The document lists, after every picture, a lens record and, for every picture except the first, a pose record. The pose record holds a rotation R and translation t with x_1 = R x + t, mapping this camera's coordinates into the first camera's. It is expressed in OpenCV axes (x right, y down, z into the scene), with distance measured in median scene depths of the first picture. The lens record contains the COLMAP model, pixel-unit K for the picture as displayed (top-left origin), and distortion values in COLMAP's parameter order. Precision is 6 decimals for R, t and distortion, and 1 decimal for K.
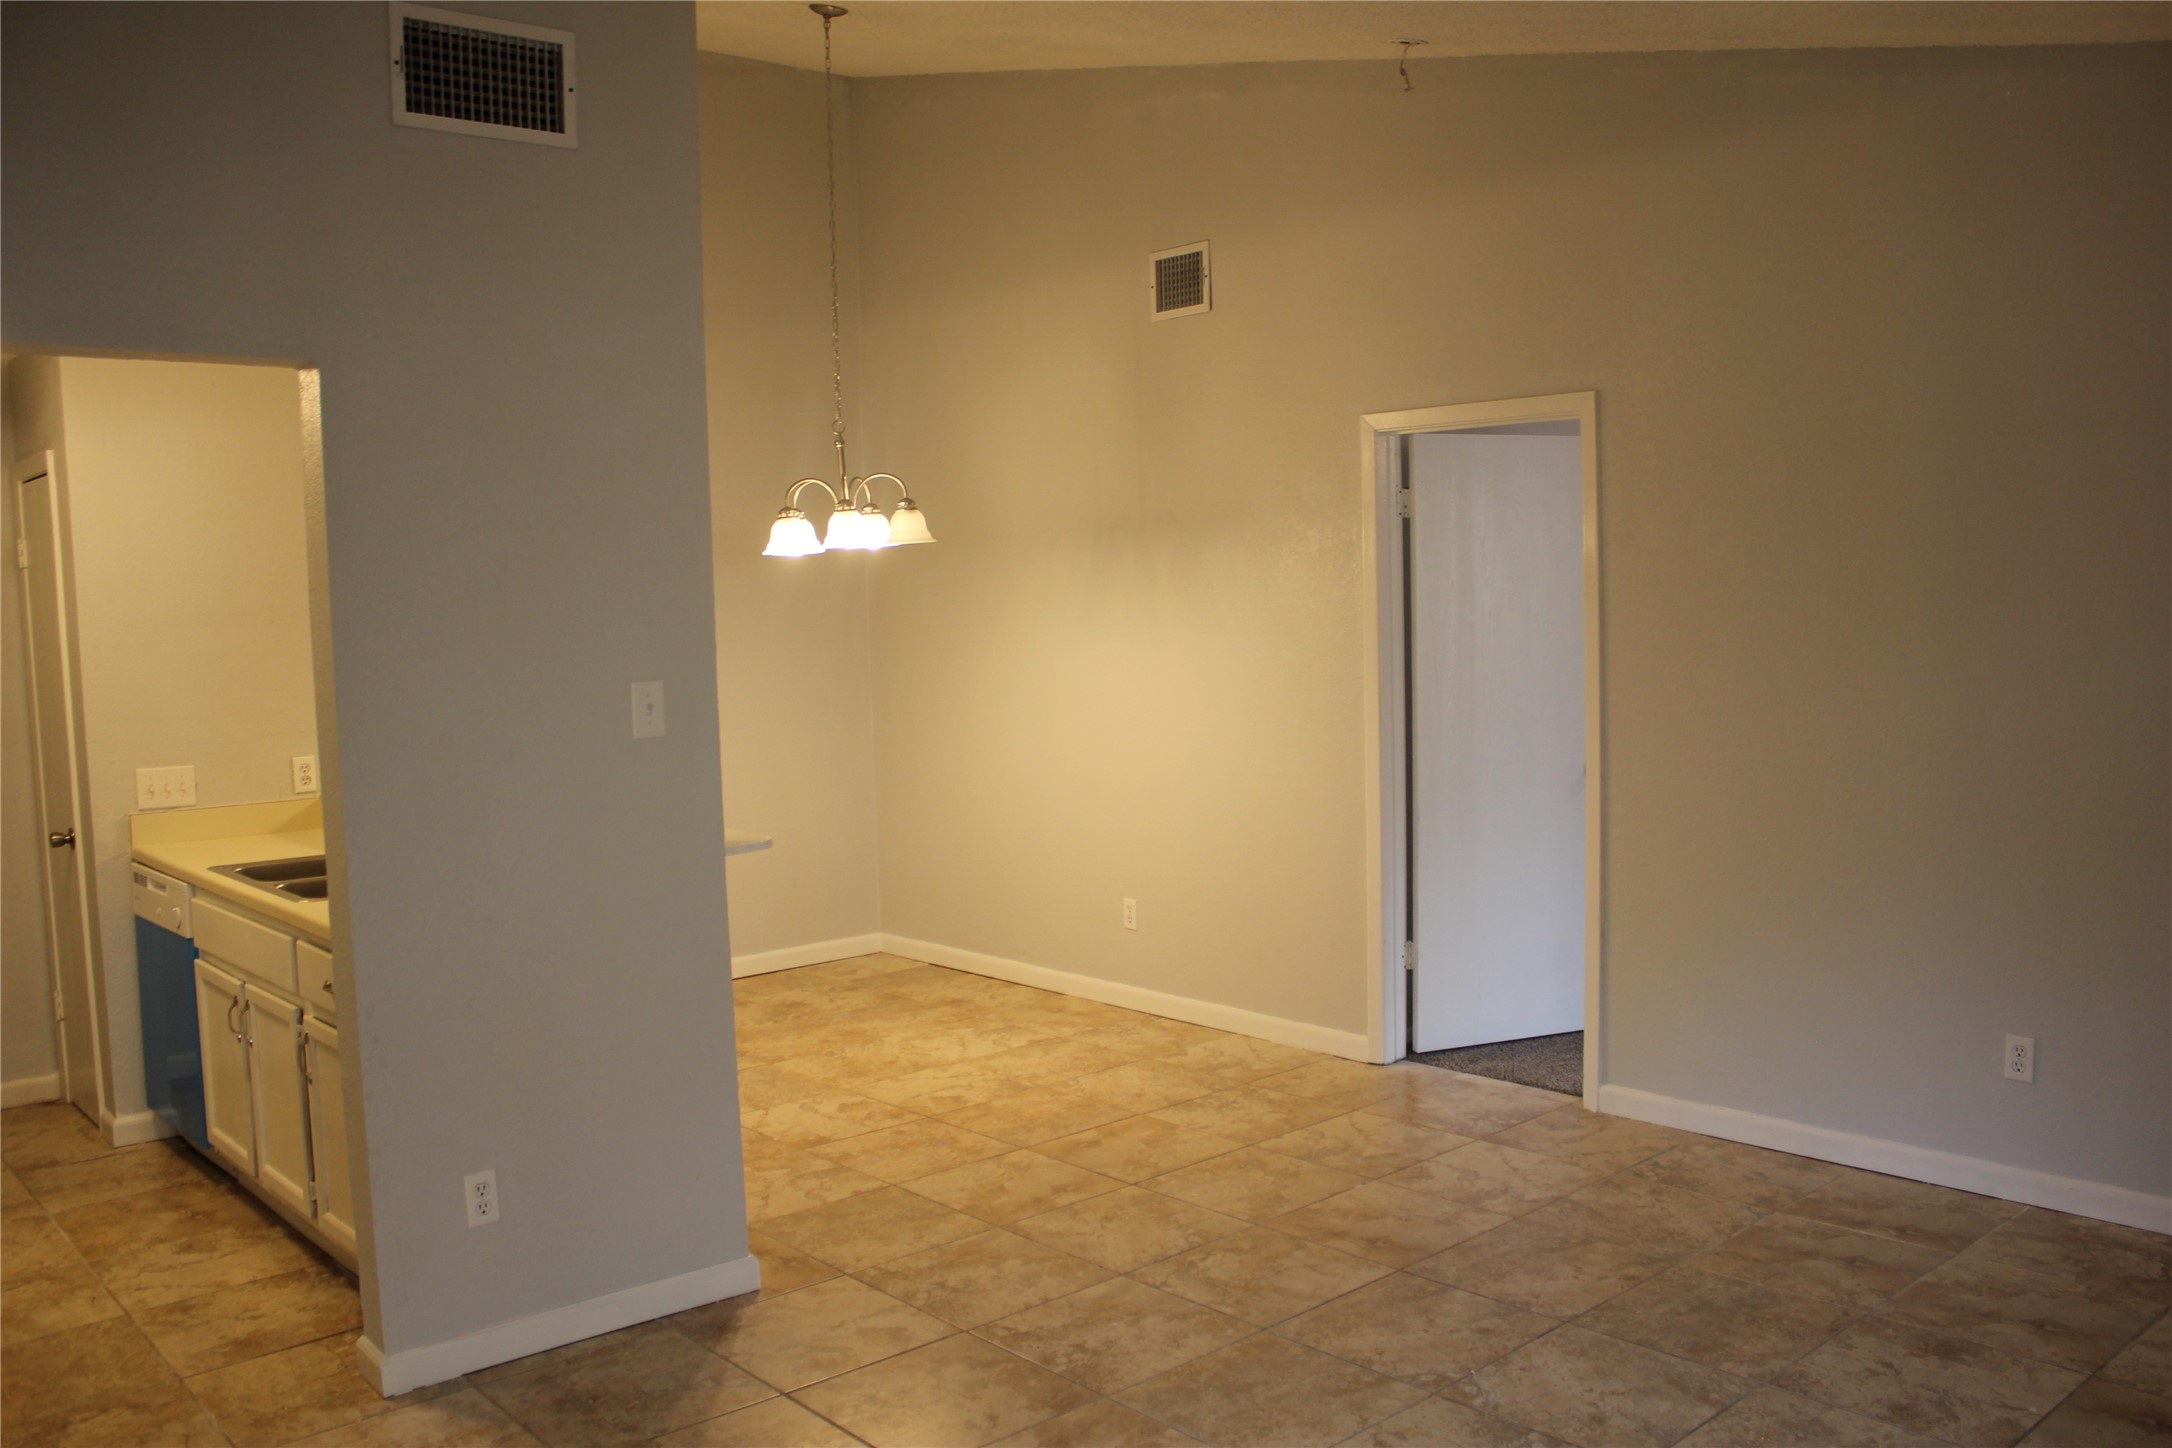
lens RADIAL K [[1800.7, 0, 1100.5], [0, 1800.7, 730.0], [0, 0, 1]] dist [-0.167184, 0.148513]
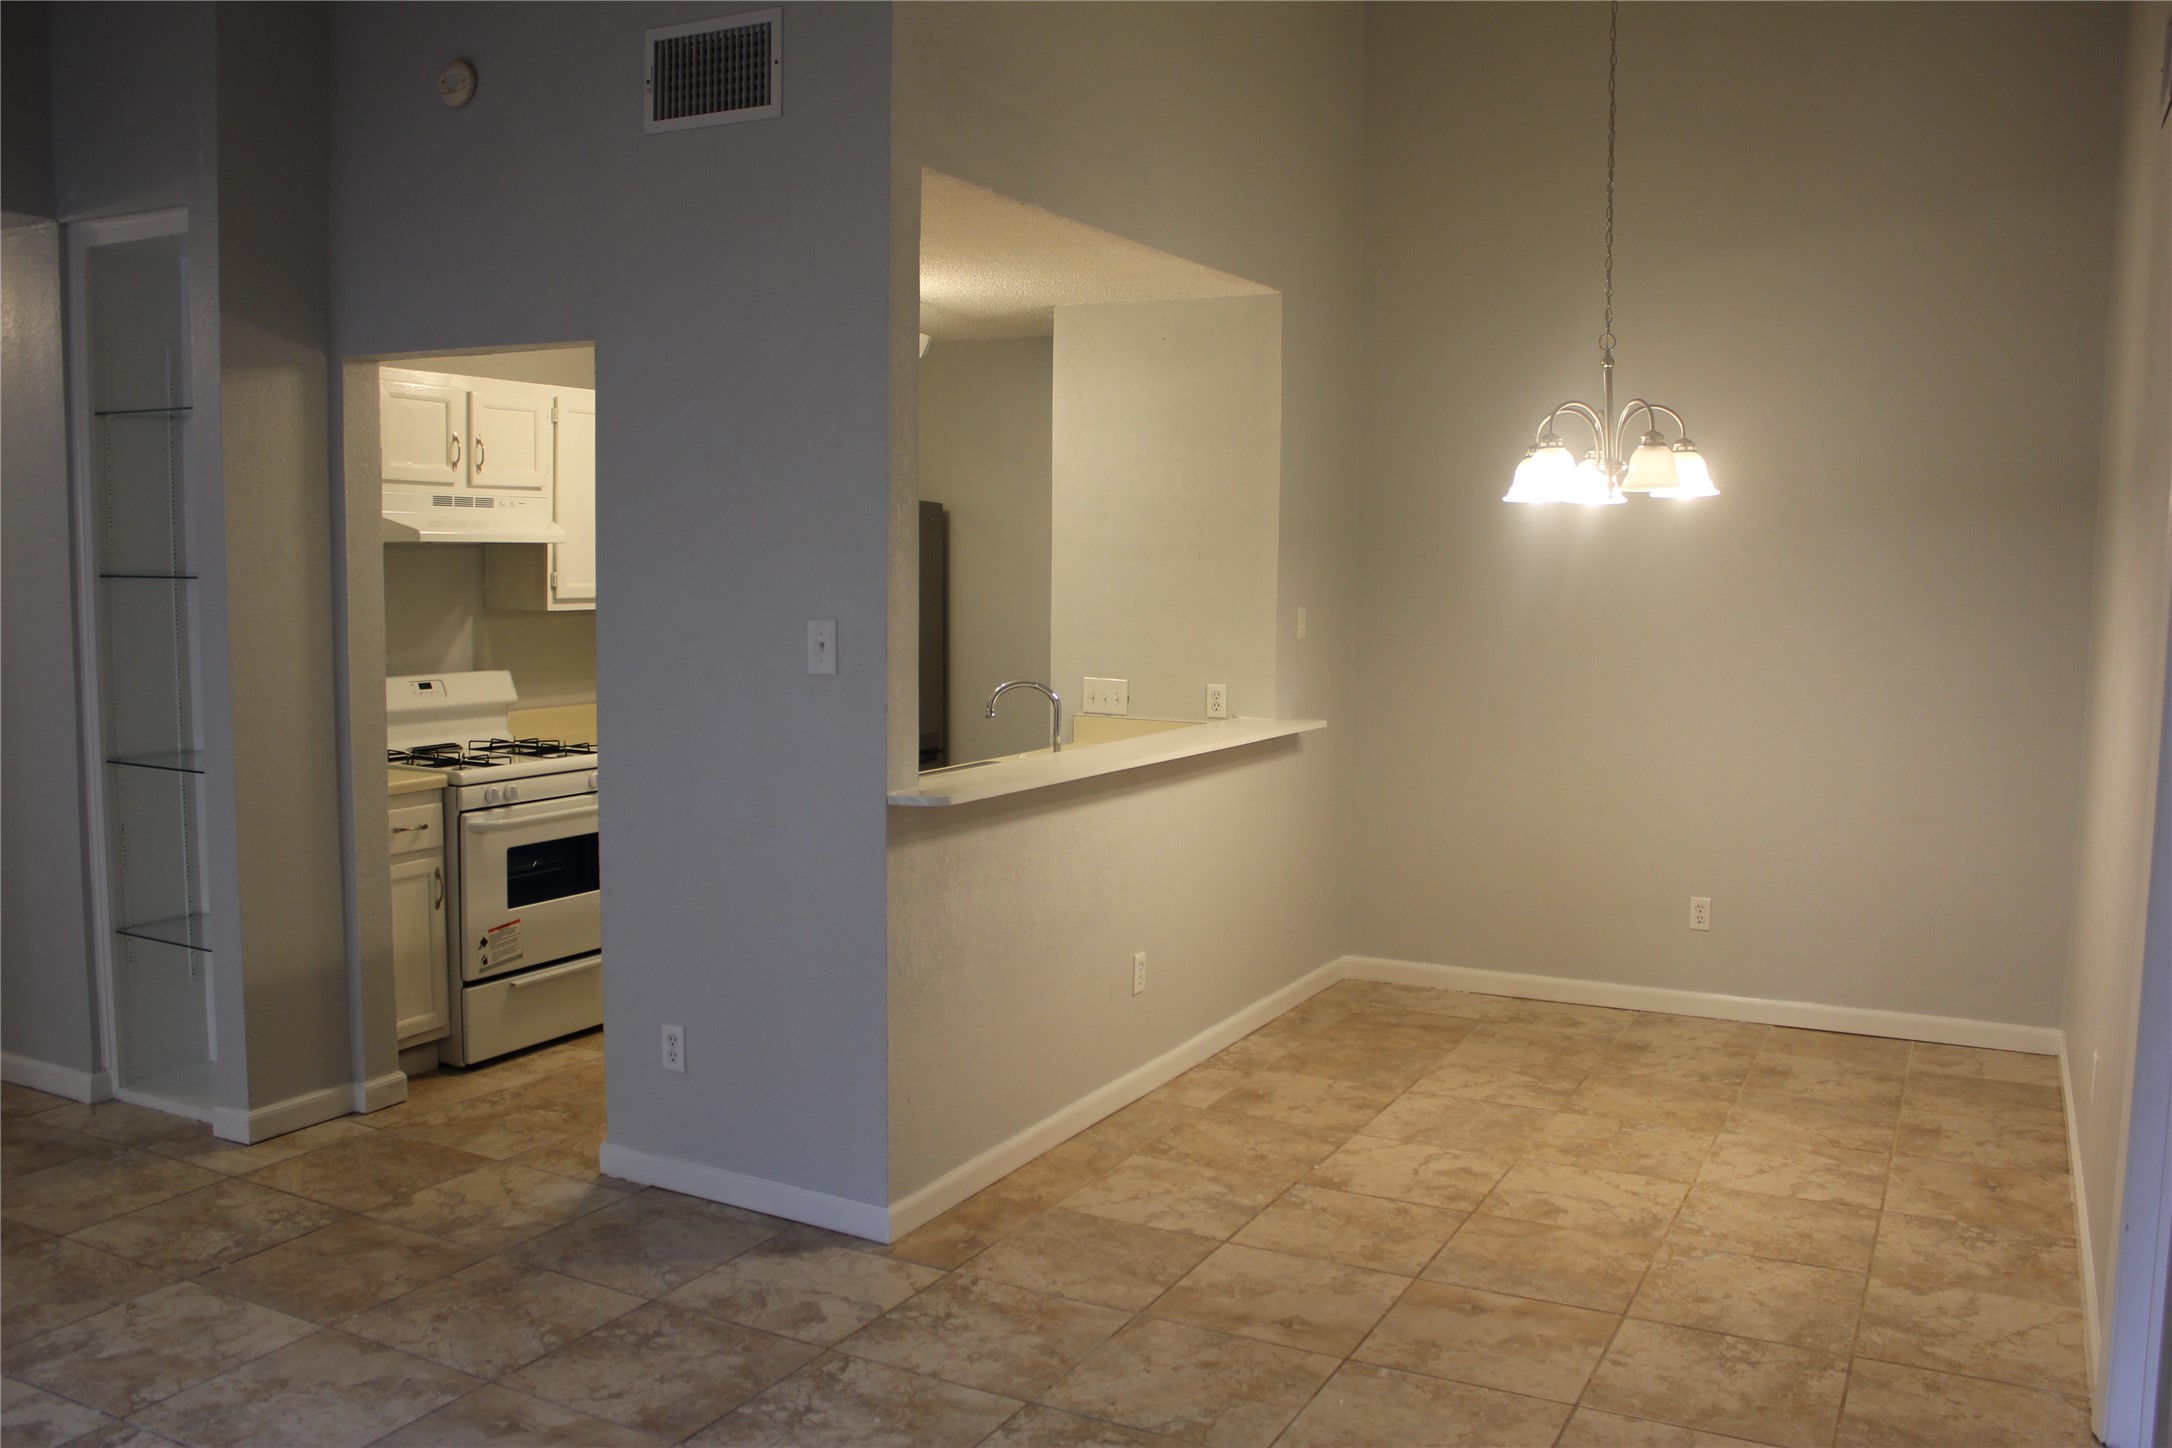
lens RADIAL K [[1800.7, 0, 1100.5], [0, 1800.7, 730.0], [0, 0, 1]] dist [-0.167184, 0.148513]
pose [[0.360385, 0.122902, -0.924672, 0.604616], [-0.095900, 0.990911, 0.094330, -0.060579], [0.927861, 0.054681, 0.368896, 0.601621]]
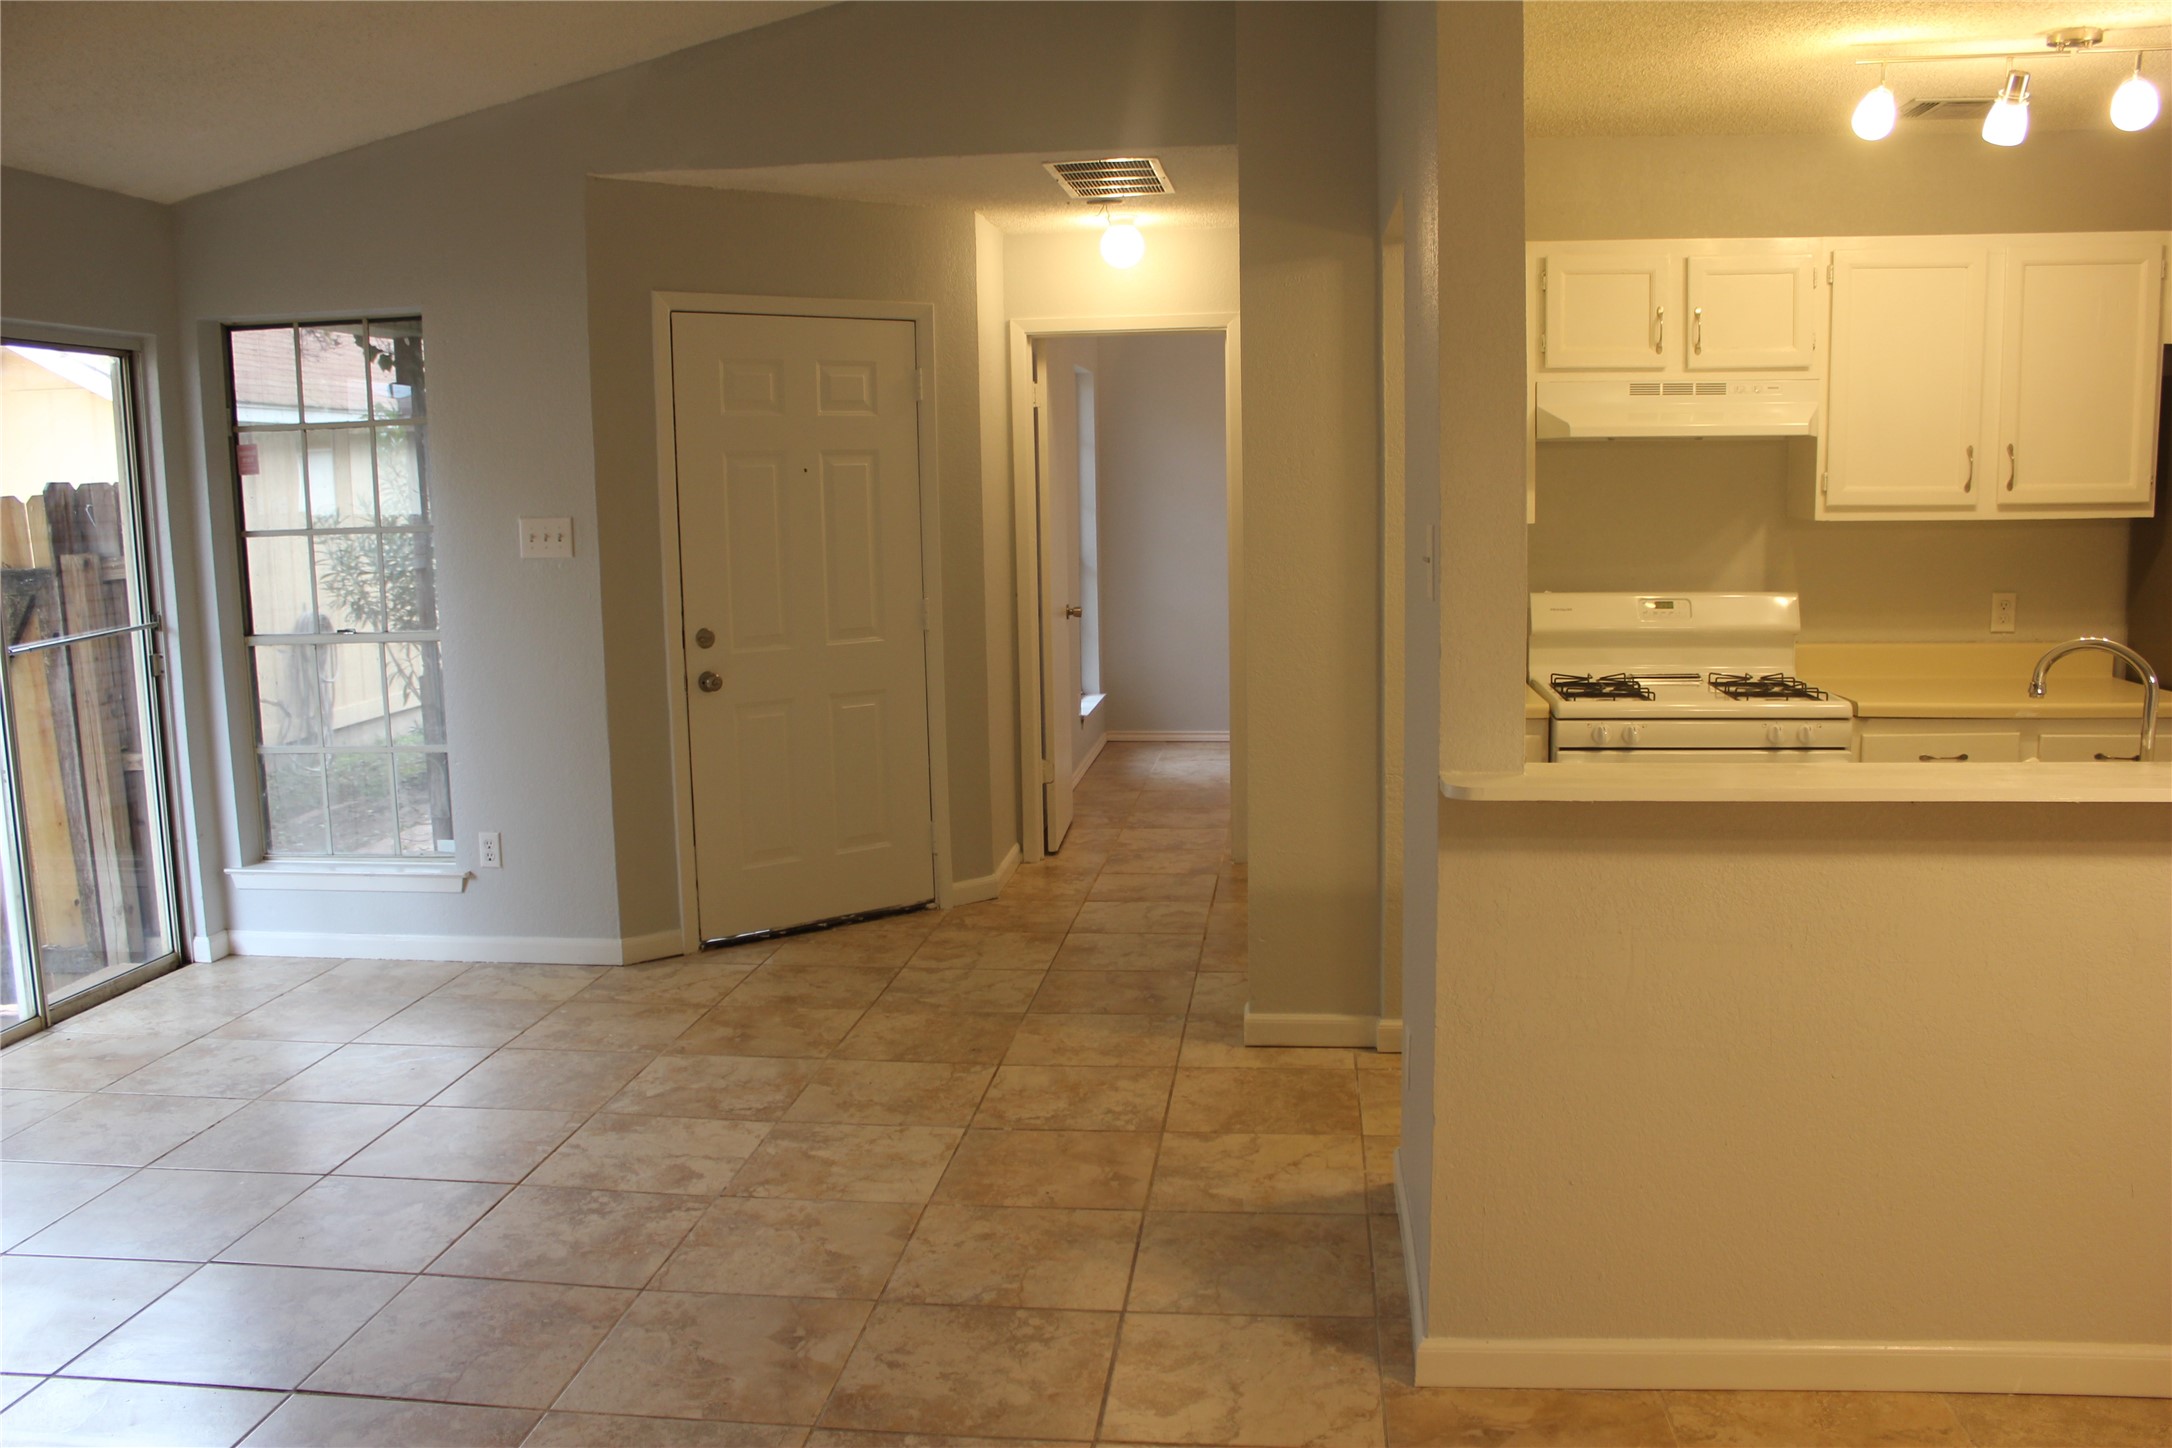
lens RADIAL K [[1800.7, 0, 1100.5], [0, 1800.7, 730.0], [0, 0, 1]] dist [-0.167184, 0.148513]
pose [[-0.741368, 0.134317, -0.657520, 0.279136], [-0.011066, 0.977186, 0.212095, -0.078653], [0.671008, 0.164516, -0.722968, 1.146251]]
